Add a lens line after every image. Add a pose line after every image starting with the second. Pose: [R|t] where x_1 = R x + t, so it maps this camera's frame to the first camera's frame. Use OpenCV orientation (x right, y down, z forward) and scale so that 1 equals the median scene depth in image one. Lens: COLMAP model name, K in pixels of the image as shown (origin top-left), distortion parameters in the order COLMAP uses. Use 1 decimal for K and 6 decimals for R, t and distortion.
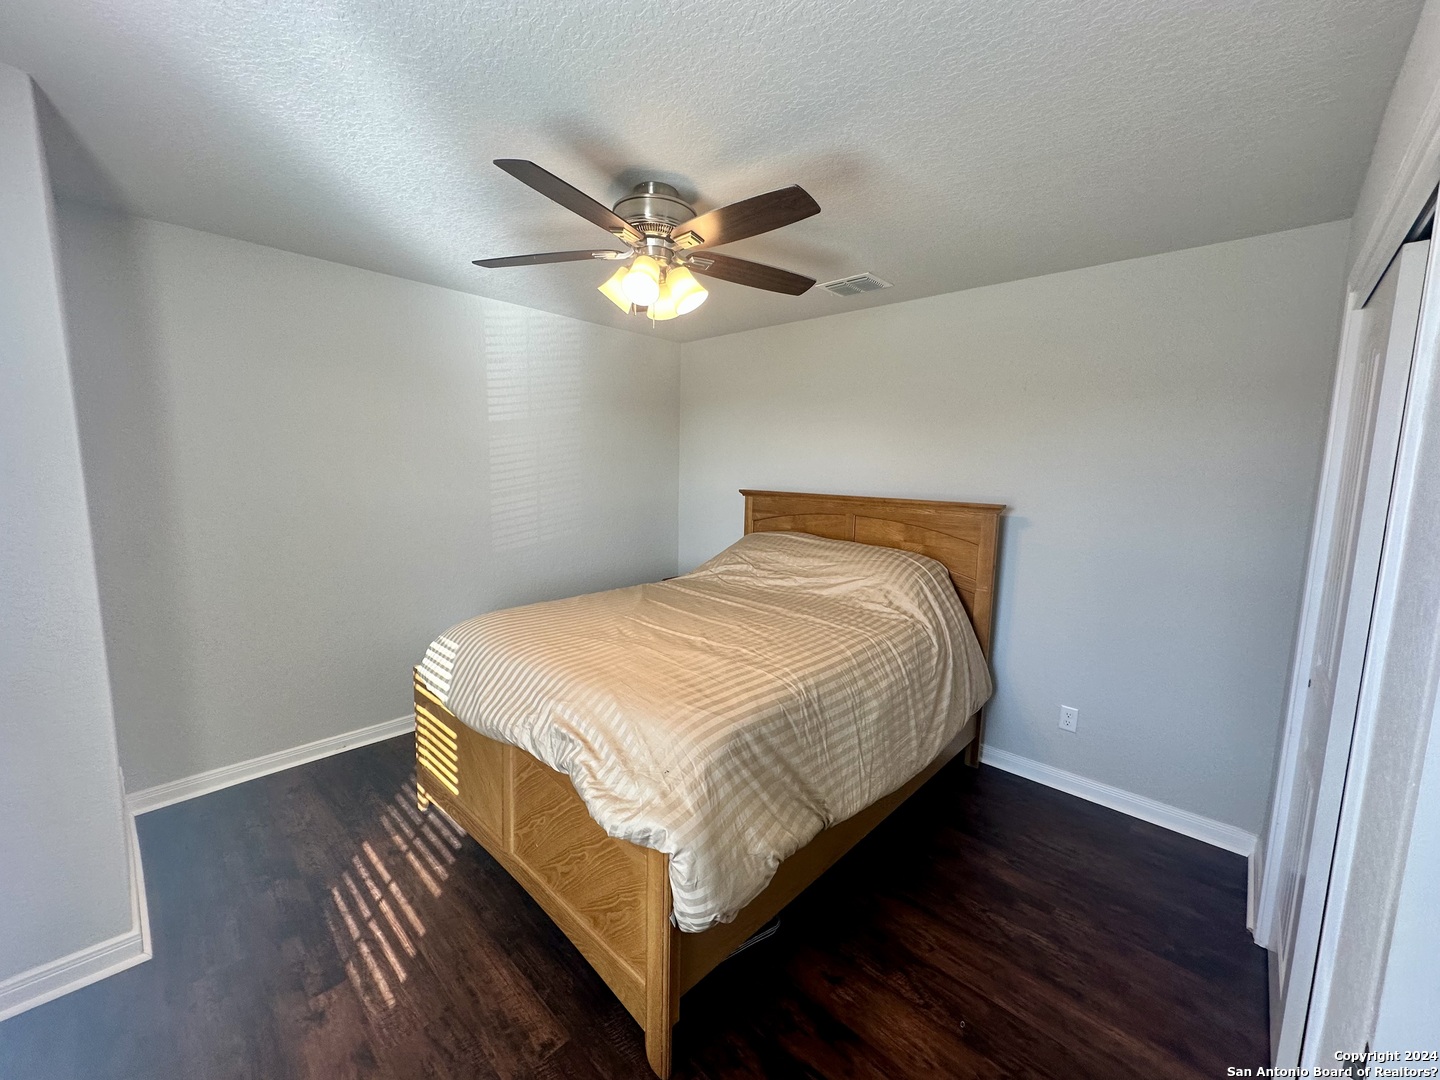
lens RADIAL K [[573.7, 0, 720.9], [0, 573.7, 536.0], [0, 0, 1]] dist [-0.001453, 0.000706]
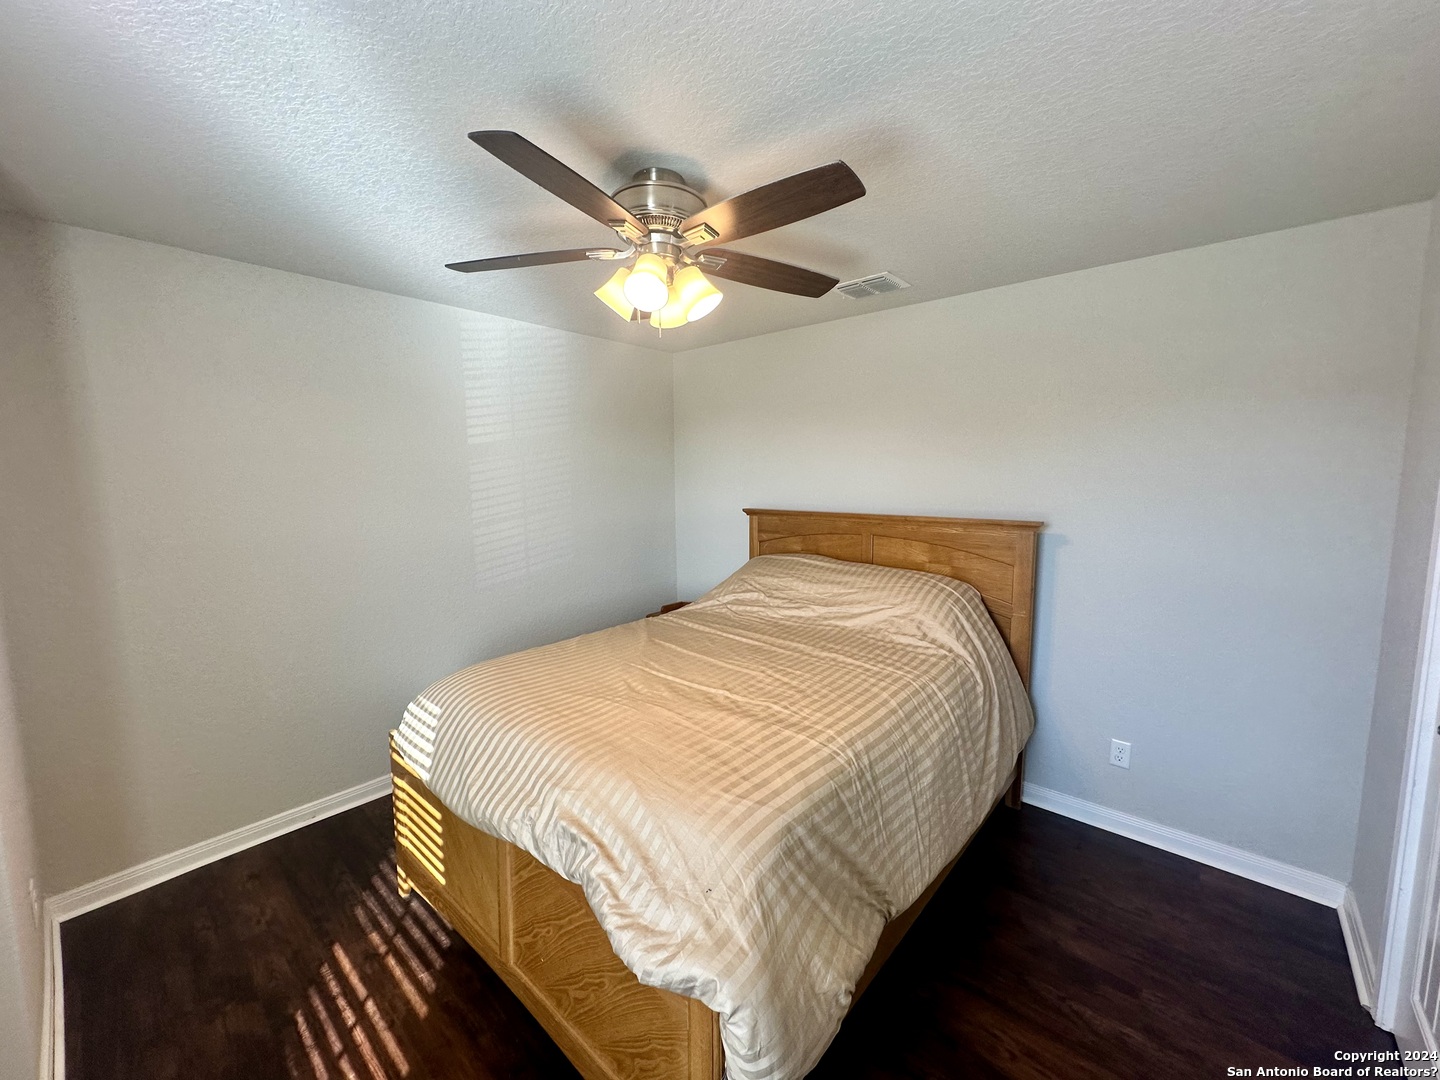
lens RADIAL K [[573.7, 0, 720.1], [0, 573.7, 536.2], [0, 0, 1]] dist [-0.001453, 0.000706]
pose [[0.999125, -0.031816, 0.027152, -0.060059], [0.032150, 0.999411, -0.011970, -0.050955], [-0.026755, 0.012832, 0.999560, 0.139413]]
